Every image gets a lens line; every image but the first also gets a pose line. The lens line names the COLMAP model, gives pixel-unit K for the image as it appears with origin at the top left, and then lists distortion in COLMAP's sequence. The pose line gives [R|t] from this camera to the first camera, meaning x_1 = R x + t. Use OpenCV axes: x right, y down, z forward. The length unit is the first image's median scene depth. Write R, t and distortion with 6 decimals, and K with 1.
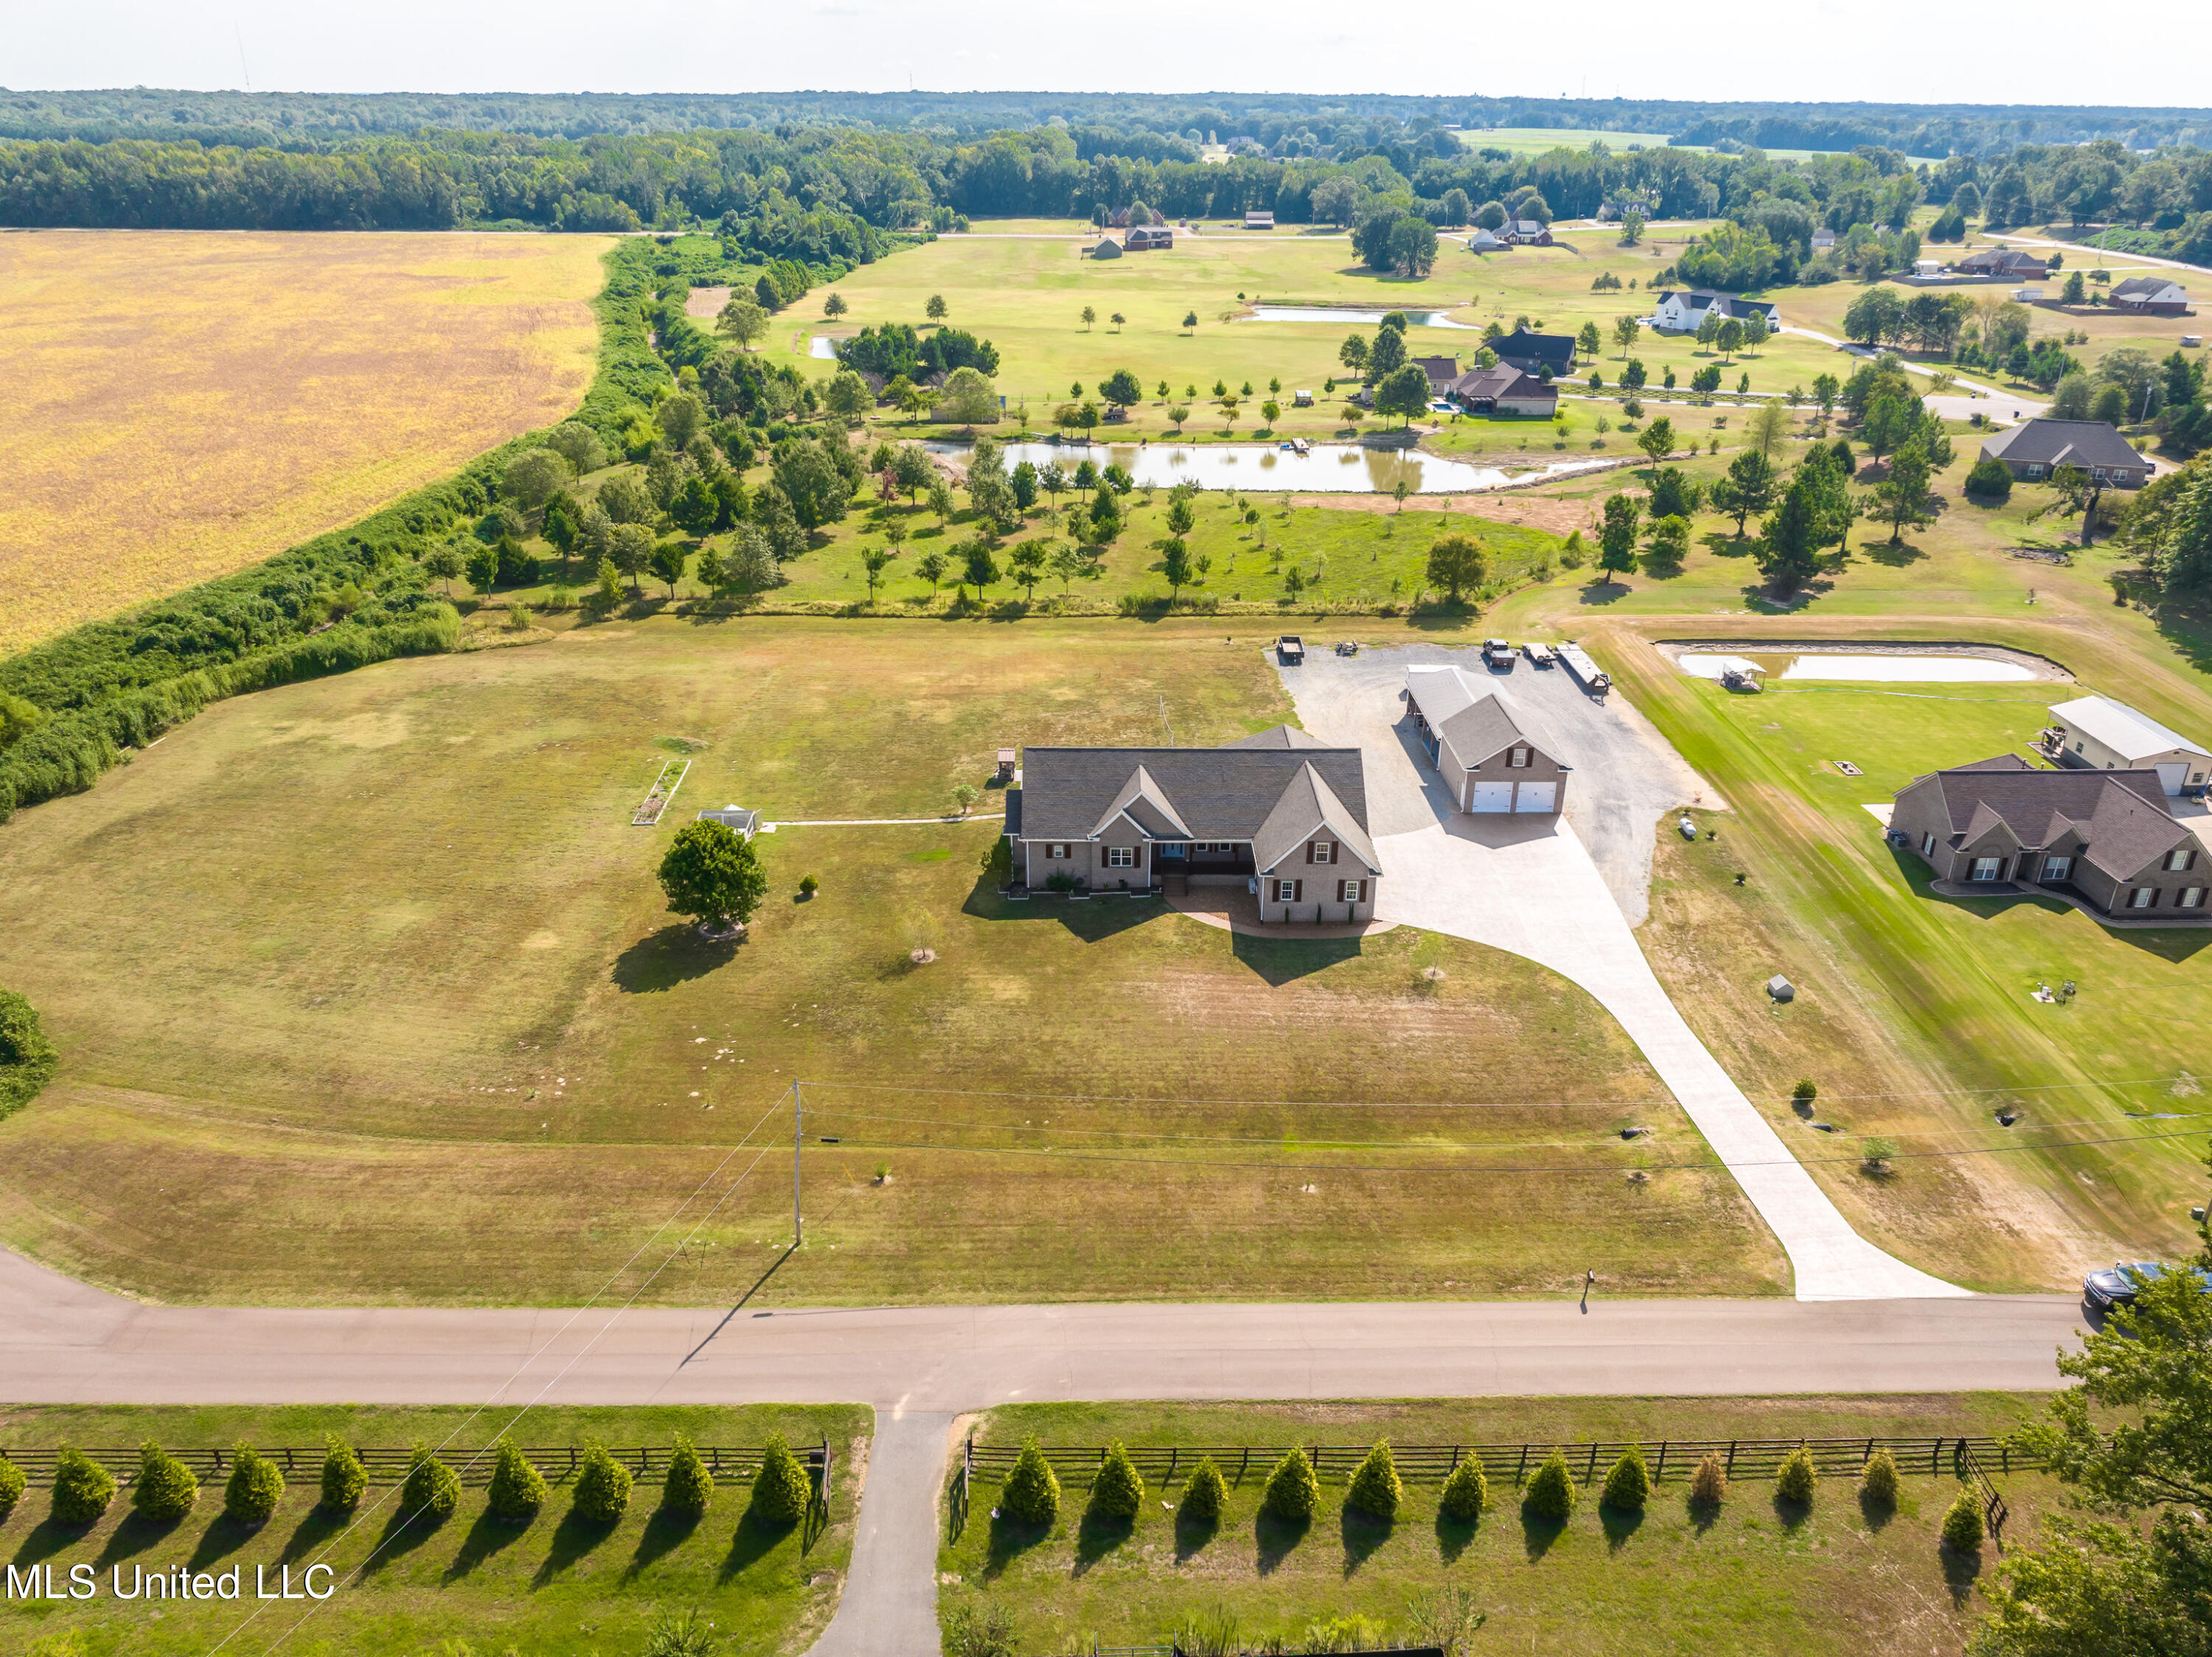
lens RADIAL K [[1553.7, 0, 1114.6], [0, 1553.7, 818.4], [0, 0, 1]] dist [-0.023319, 0.010140]
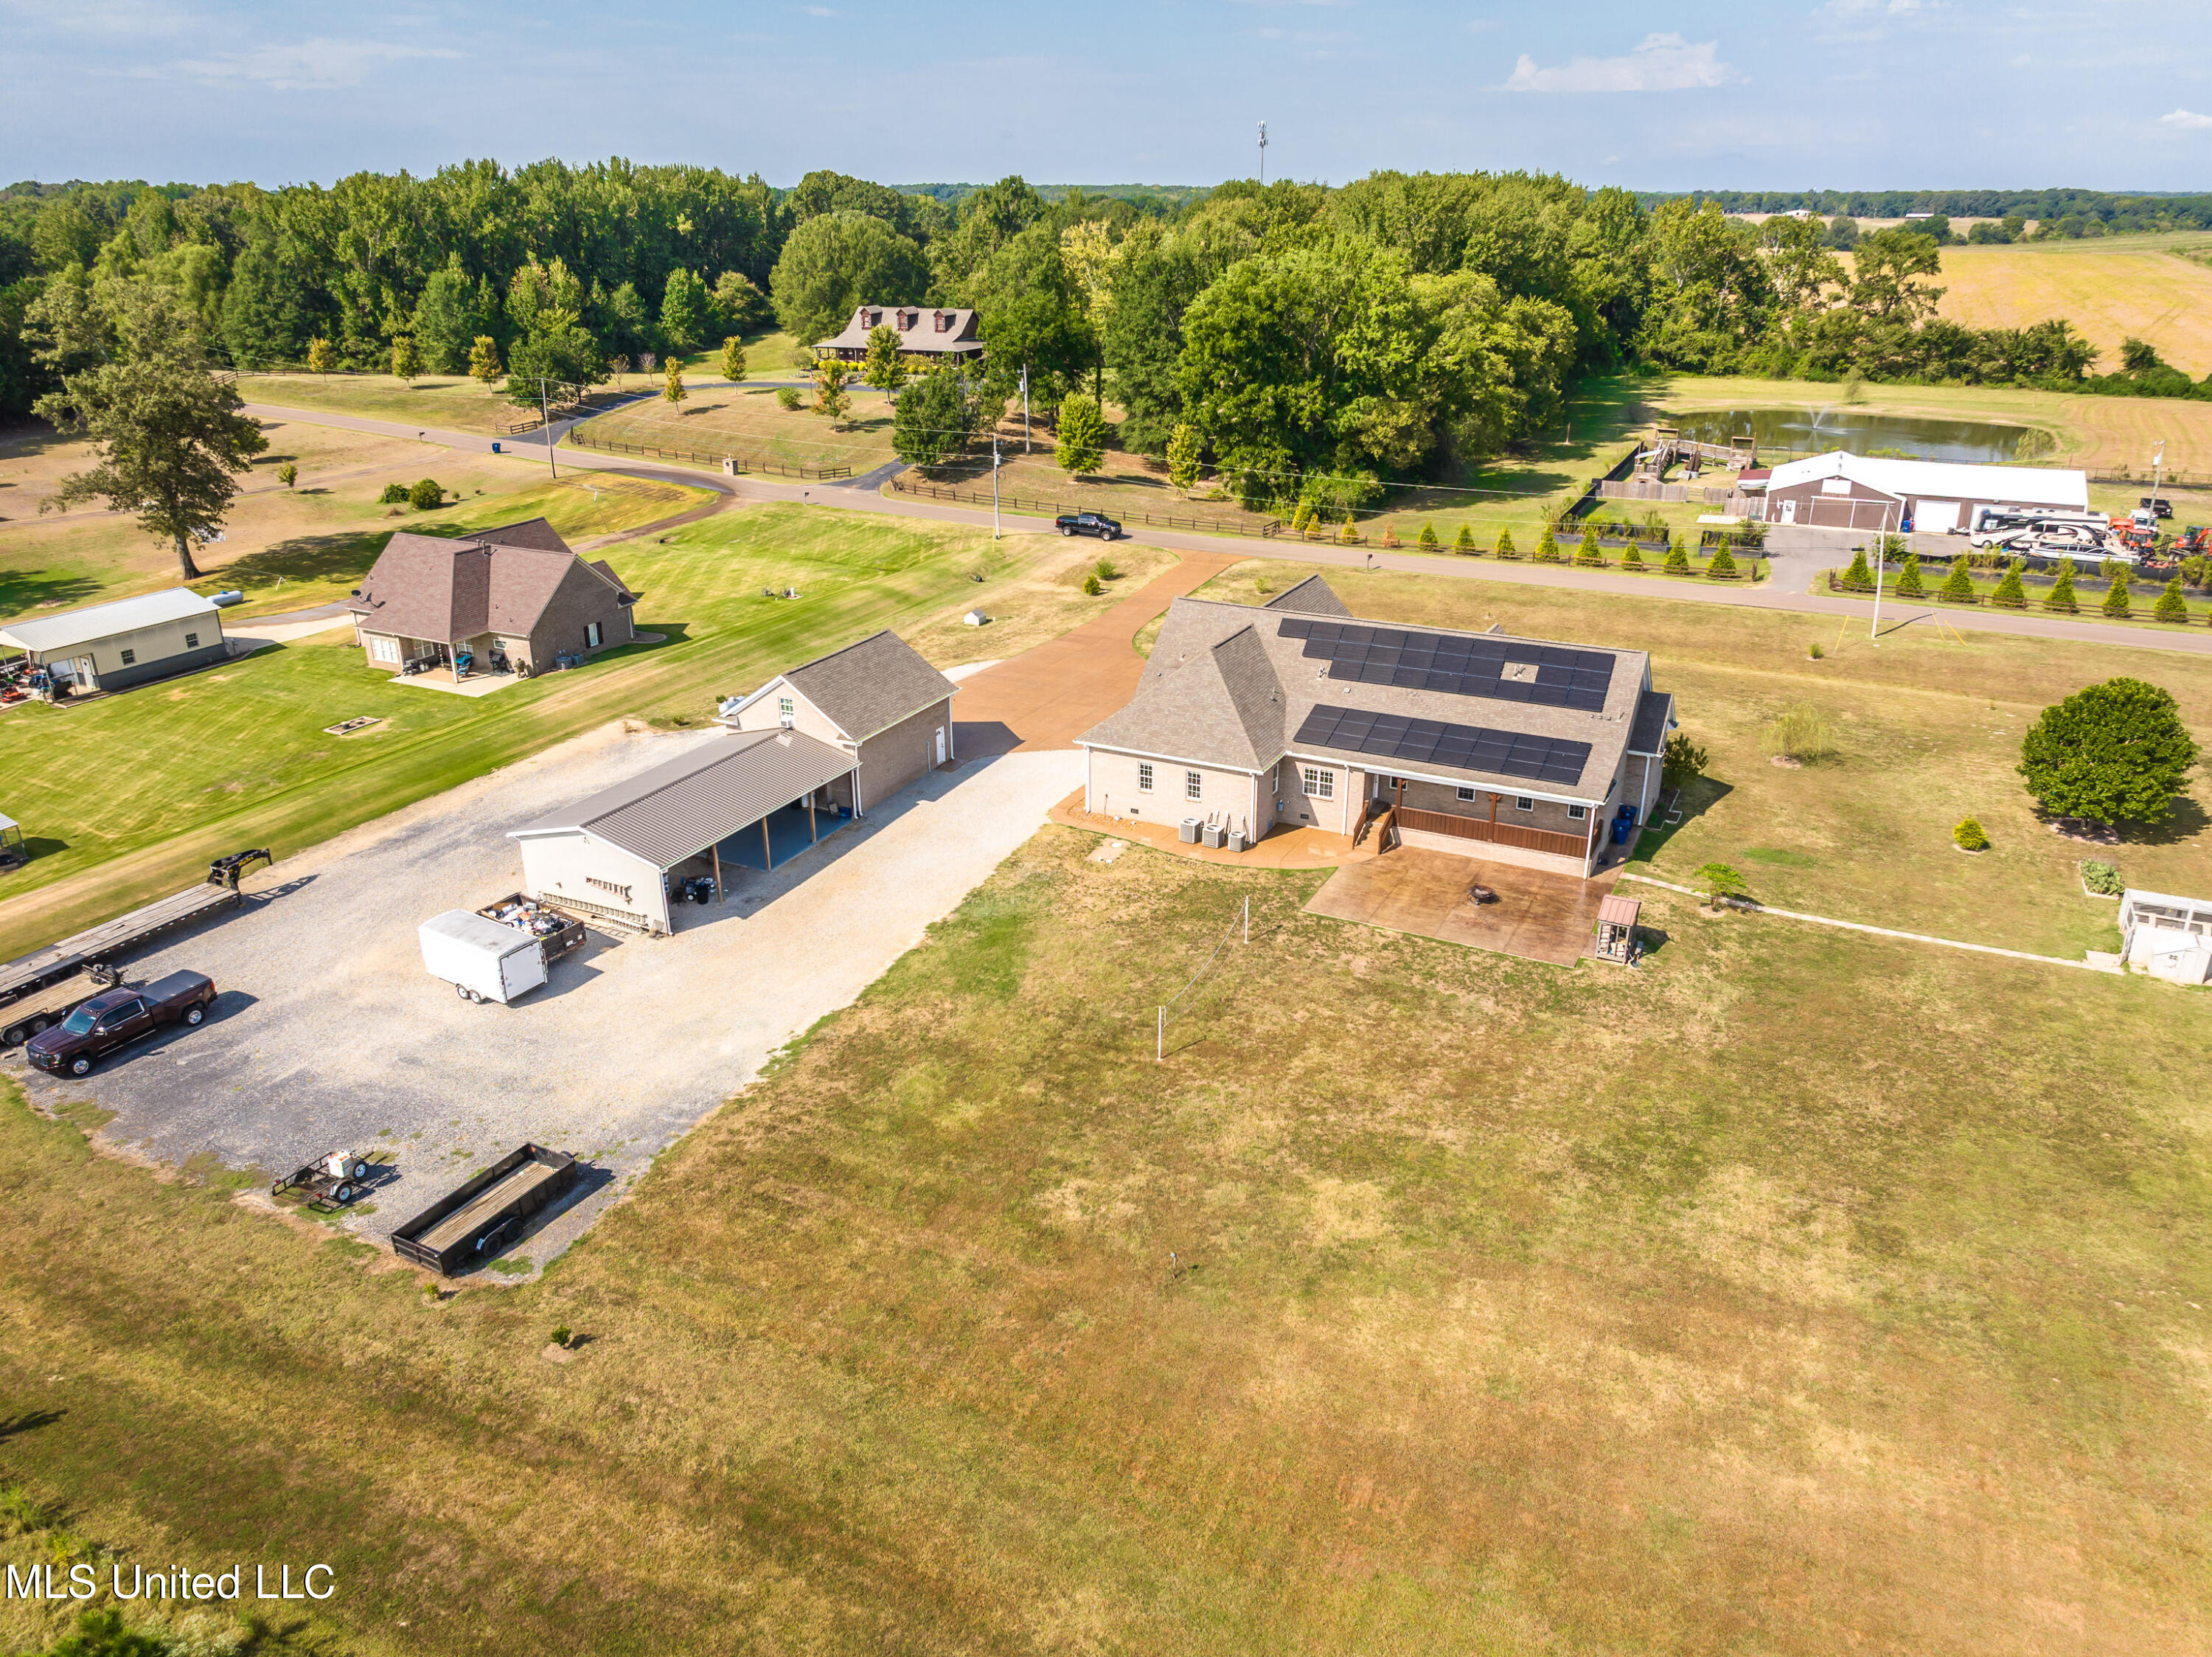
lens RADIAL K [[1553.7, 0, 1114.6], [0, 1553.7, 818.4], [0, 0, 1]] dist [-0.023319, 0.010140]
pose [[-0.888182, -0.176799, 0.424117, -0.104977], [0.190395, 0.698441, 0.689877, -0.343611], [-0.418190, 0.693486, -0.586681, 1.072360]]
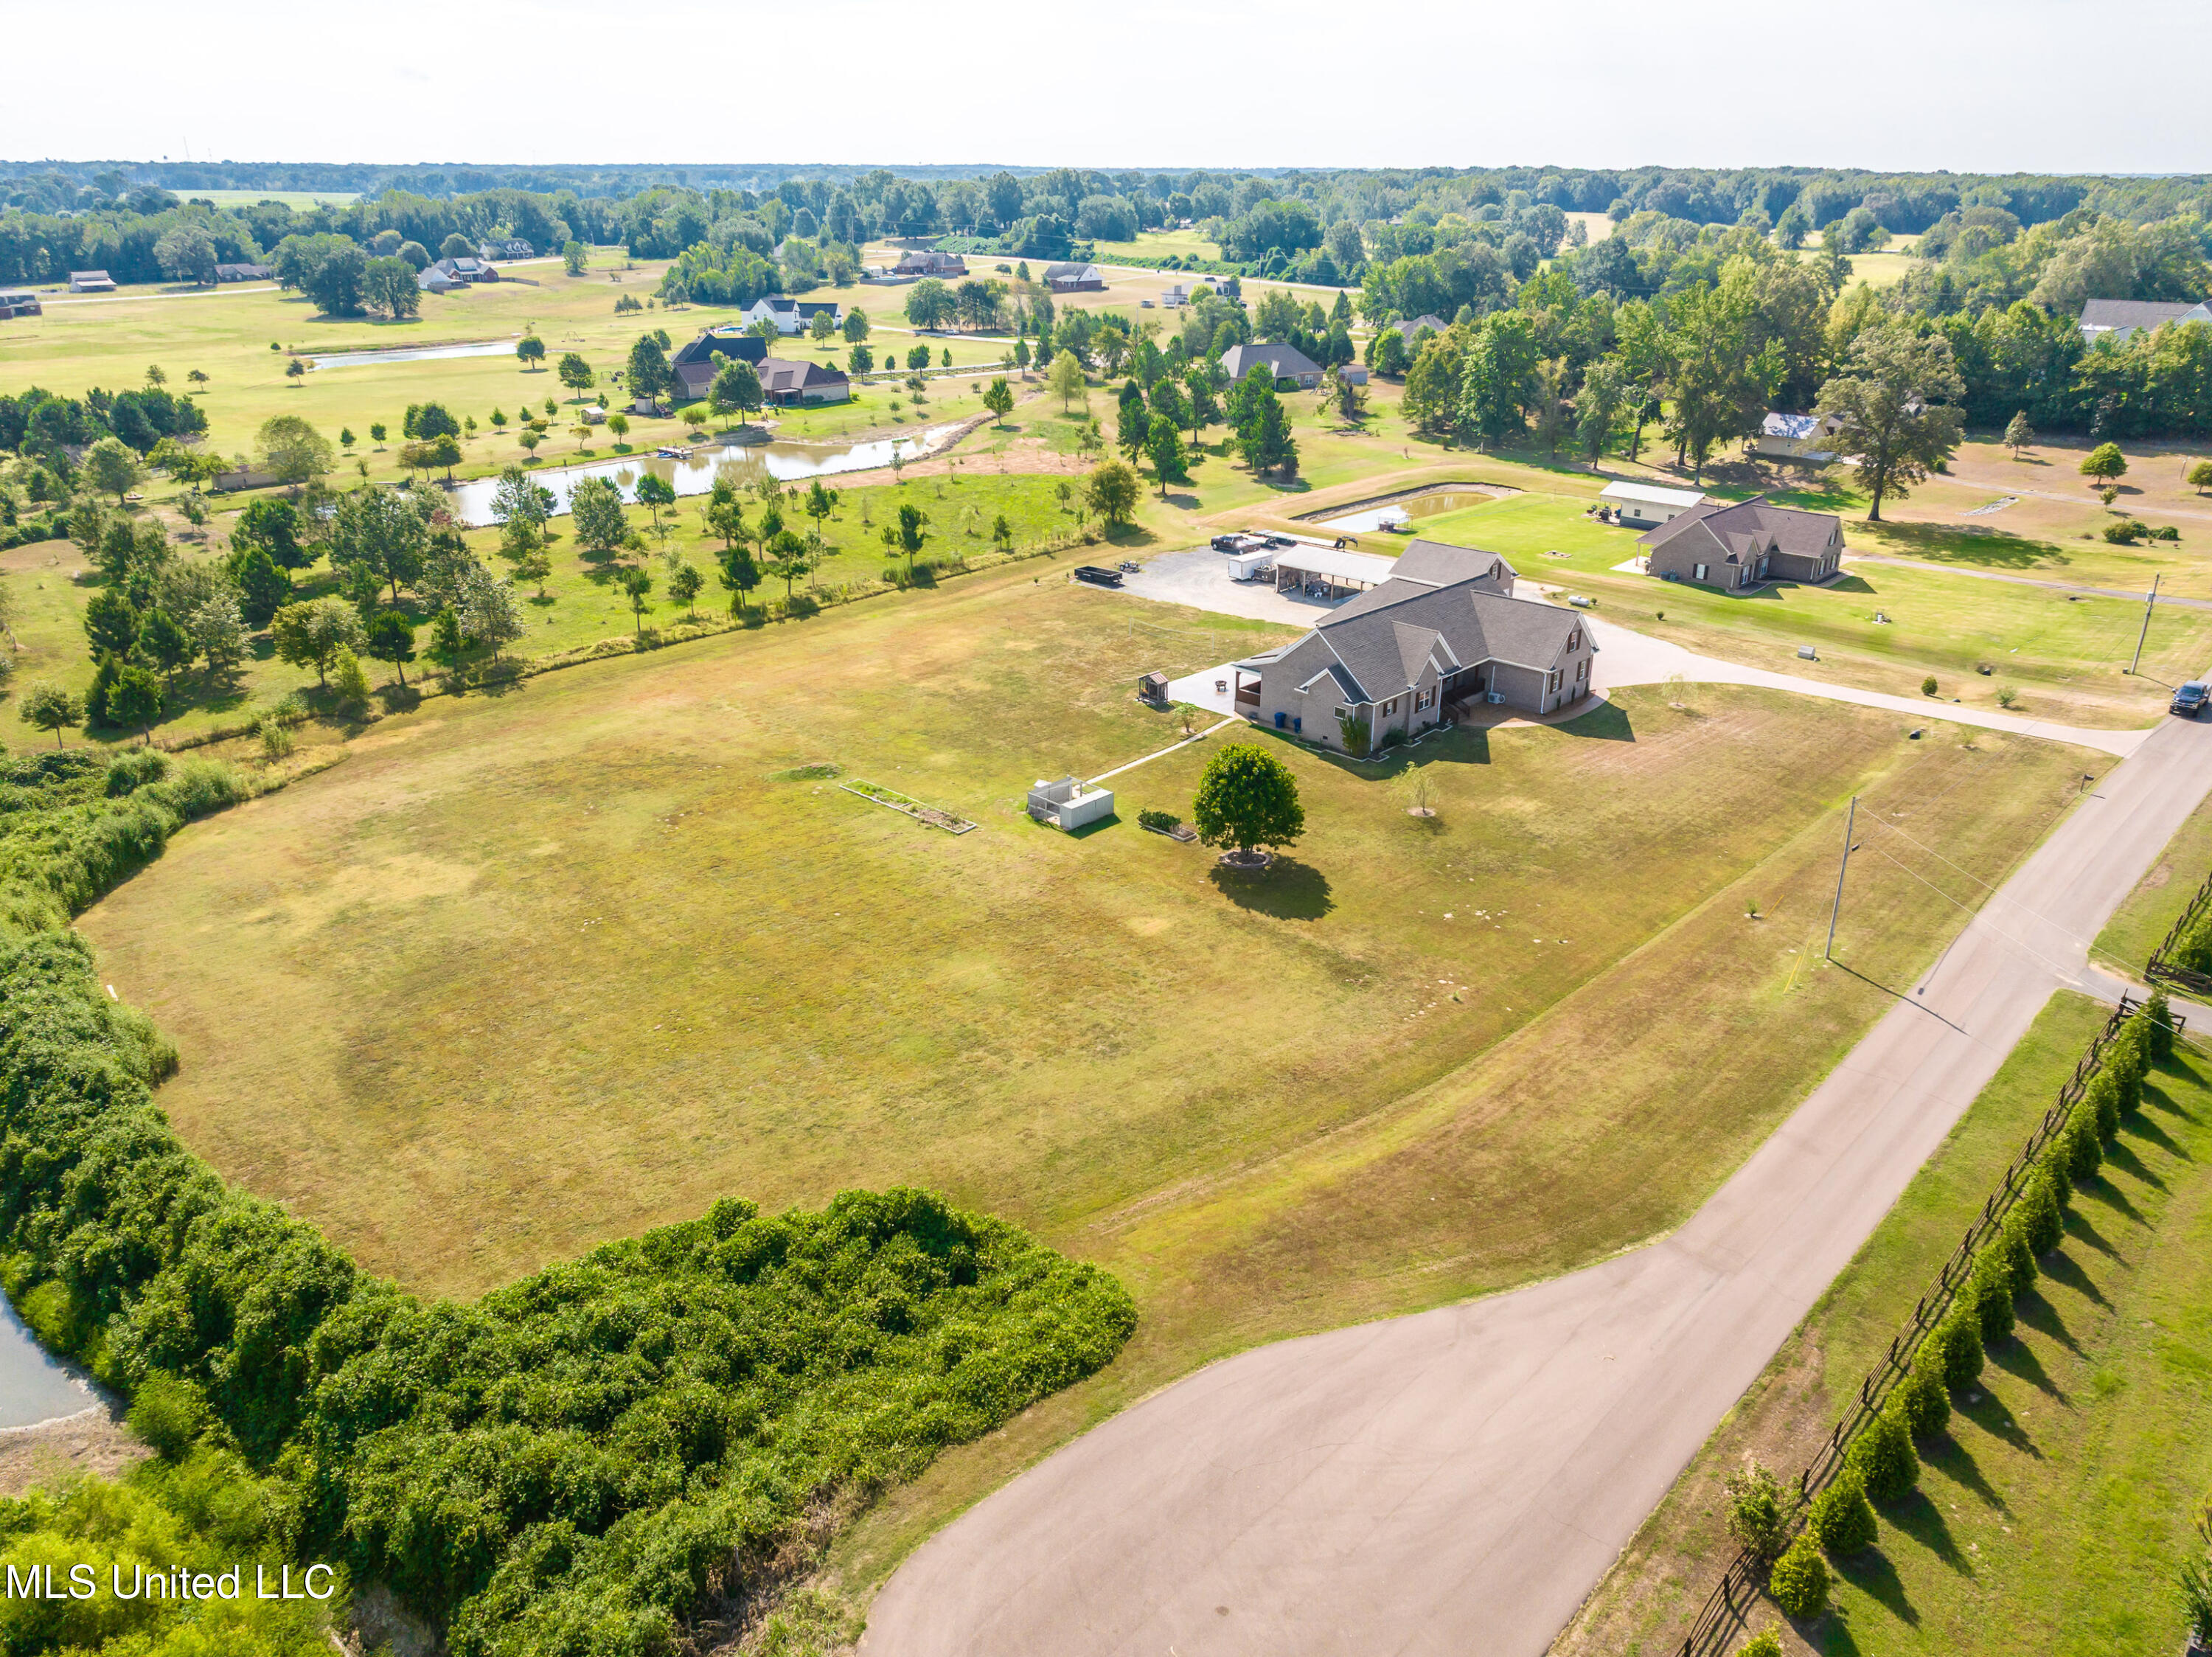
lens RADIAL K [[1553.7, 0, 1114.6], [0, 1553.7, 818.4], [0, 0, 1]] dist [-0.023319, 0.010140]
pose [[0.698220, -0.283340, 0.657425, -0.616989], [0.306529, 0.948225, 0.083121, -0.037173], [-0.646938, 0.143483, 0.748922, 0.228683]]
